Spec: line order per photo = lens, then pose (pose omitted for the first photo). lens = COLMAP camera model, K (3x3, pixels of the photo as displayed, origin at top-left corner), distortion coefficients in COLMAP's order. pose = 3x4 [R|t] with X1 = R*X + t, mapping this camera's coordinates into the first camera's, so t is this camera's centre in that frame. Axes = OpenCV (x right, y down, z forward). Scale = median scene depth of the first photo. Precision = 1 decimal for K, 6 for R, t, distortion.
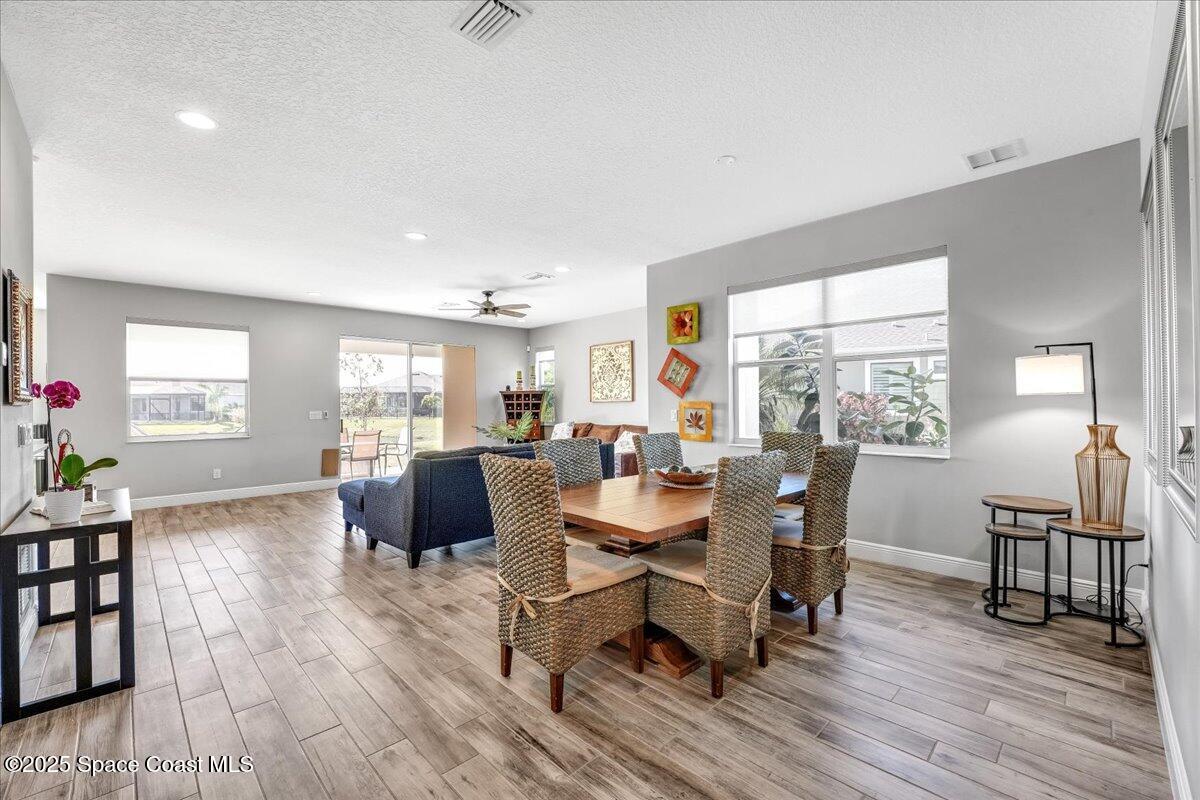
lens RADIAL K [[494.8, 0, 600.3], [0, 494.8, 400.9], [0, 0, 1]] dist [-0.026871, 0.003488]
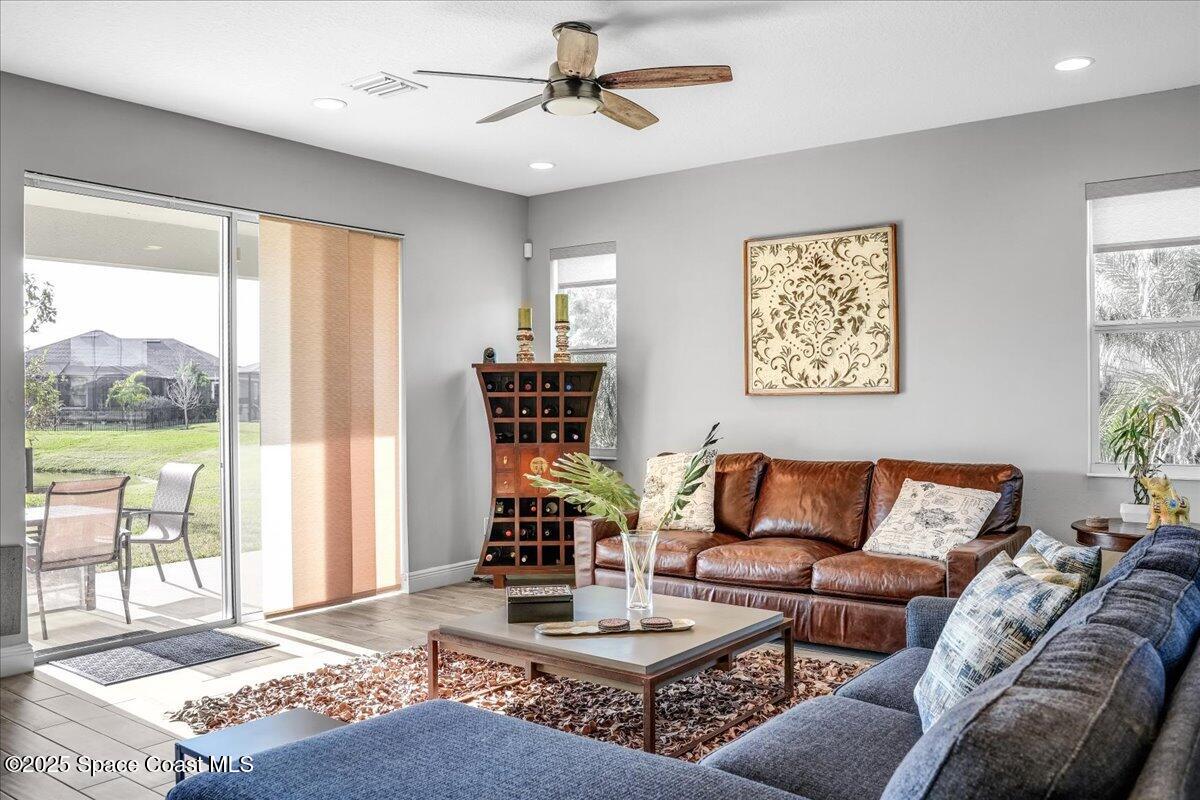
lens RADIAL K [[983.1, 0, 593.9], [0, 983.1, 398.1], [0, 0, 1]] dist [-0.072779, 0.036736]
pose [[0.989625, 0.007495, 0.143478, -0.249465], [-0.007037, 0.999968, -0.003700, 0.008210], [-0.143502, 0.002652, 0.989647, 0.336429]]
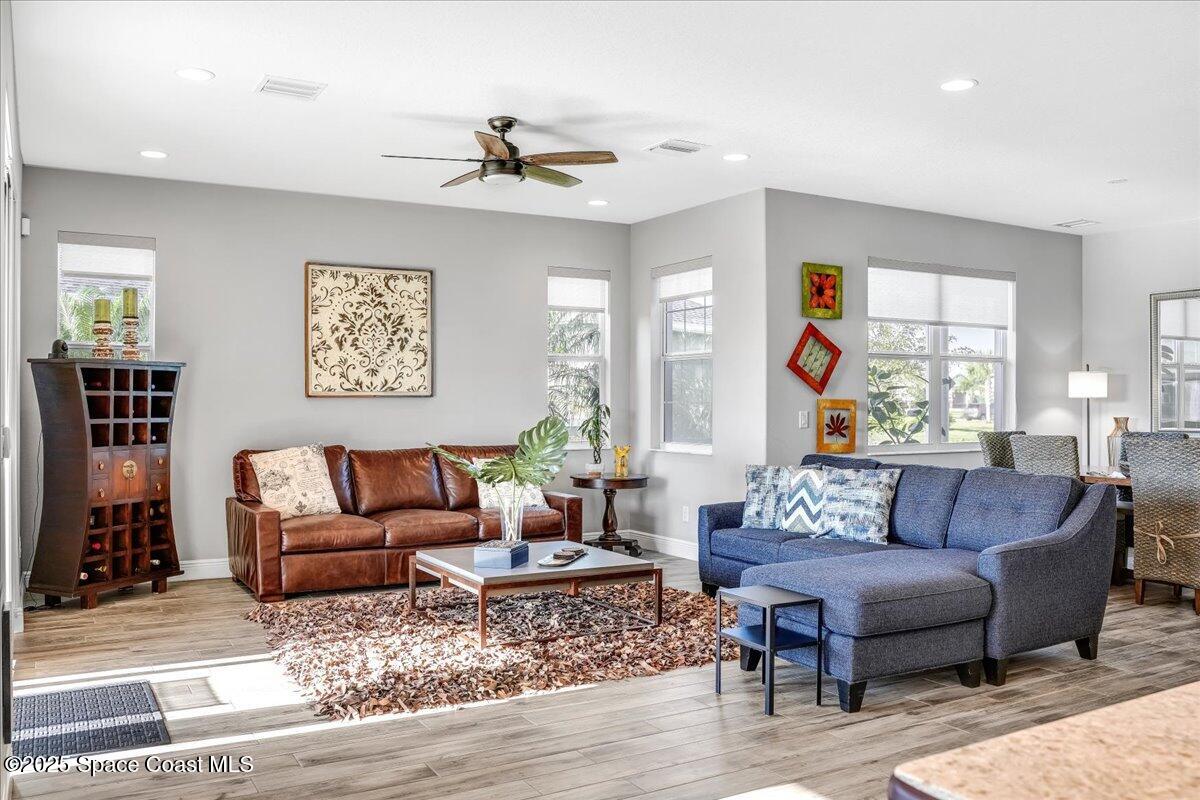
lens RADIAL K [[983.1, 0, 597.8], [0, 983.1, 397.8], [0, 0, 1]] dist [-0.072779, 0.036736]
pose [[0.258772, 0.012693, 0.965855, -0.807620], [-0.008388, 0.999905, -0.010893, 0.010568], [-0.965902, -0.005283, 0.258854, 0.596618]]
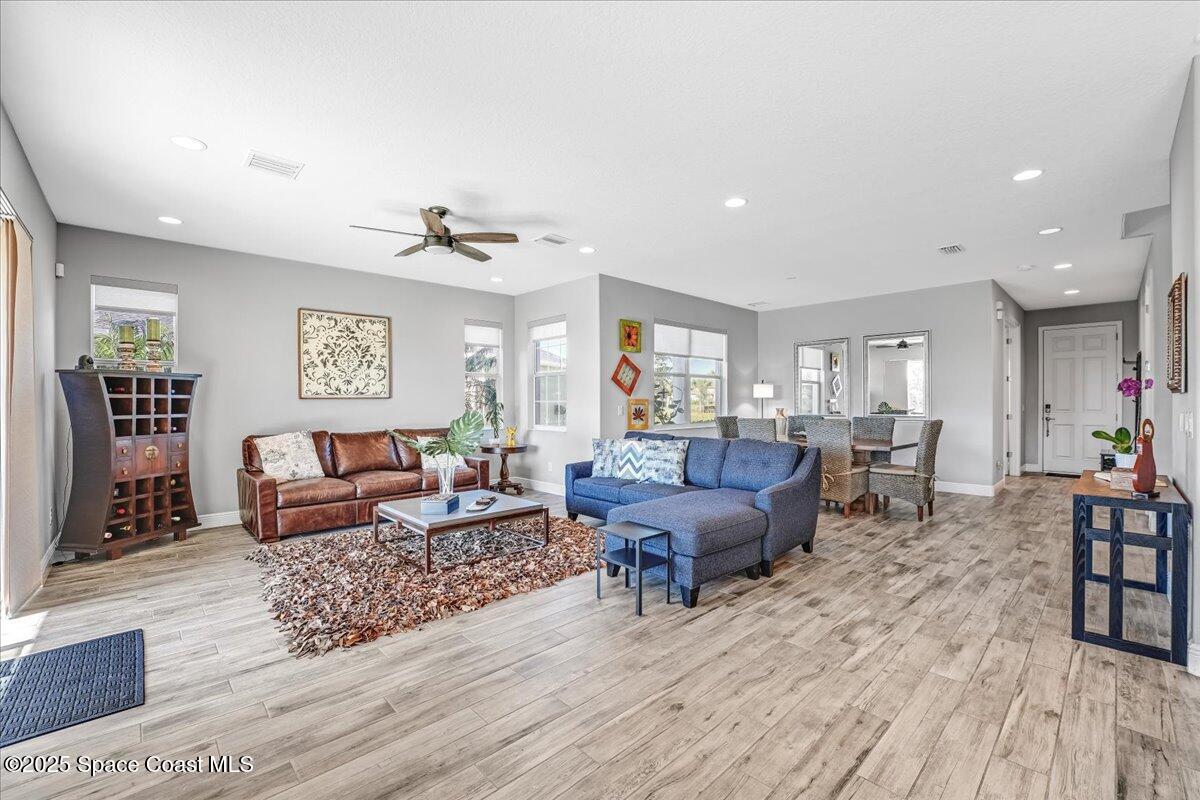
lens RADIAL K [[494.8, 0, 599.6], [0, 494.8, 402.3], [0, 0, 1]] dist [-0.026871, 0.003488]
pose [[0.027461, 0.006536, 0.999602, -0.671725], [-0.001159, 0.999978, -0.006506, 0.011228], [-0.999622, -0.000980, 0.027468, 0.657478]]
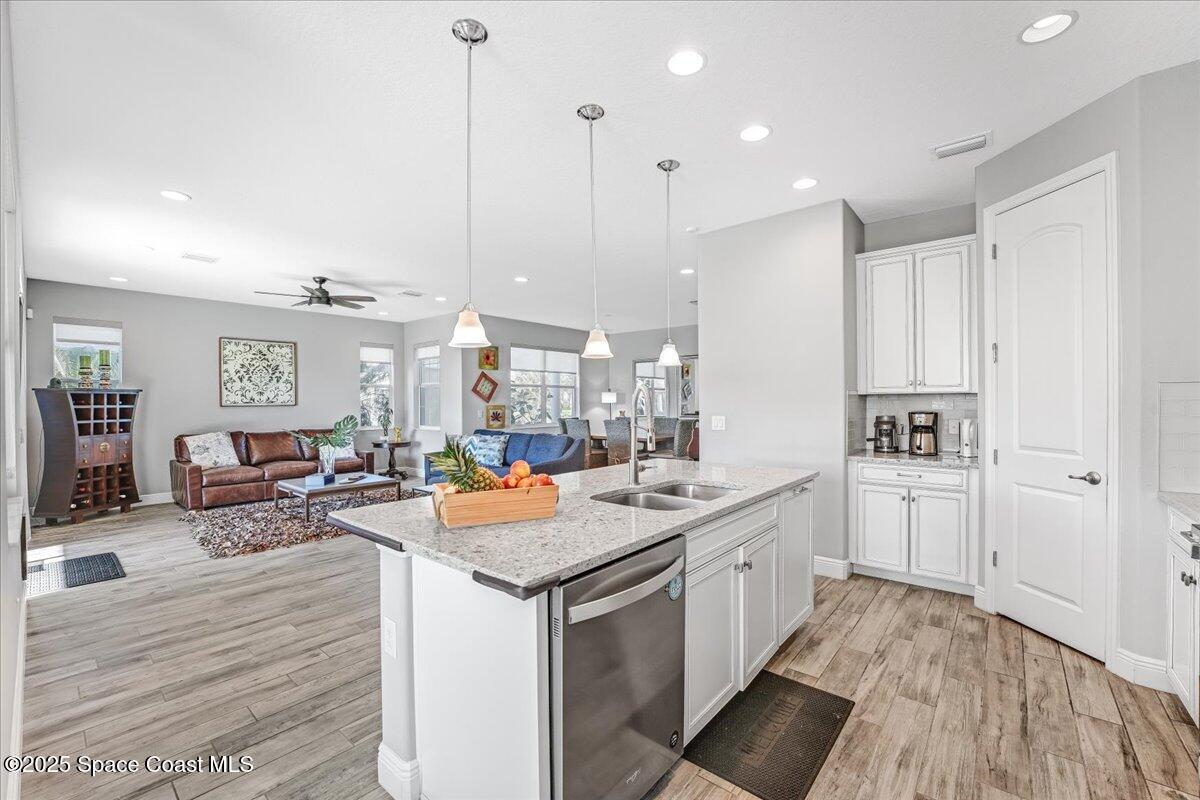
lens RADIAL K [[494.8, 0, 601.3], [0, 494.8, 400.5], [0, 0, 1]] dist [-0.026871, 0.003488]
pose [[-0.078807, 0.011671, 0.996822, -0.929883], [0.003132, 0.999929, -0.011460, 0.003490], [-0.996885, 0.002218, -0.078838, 0.479400]]
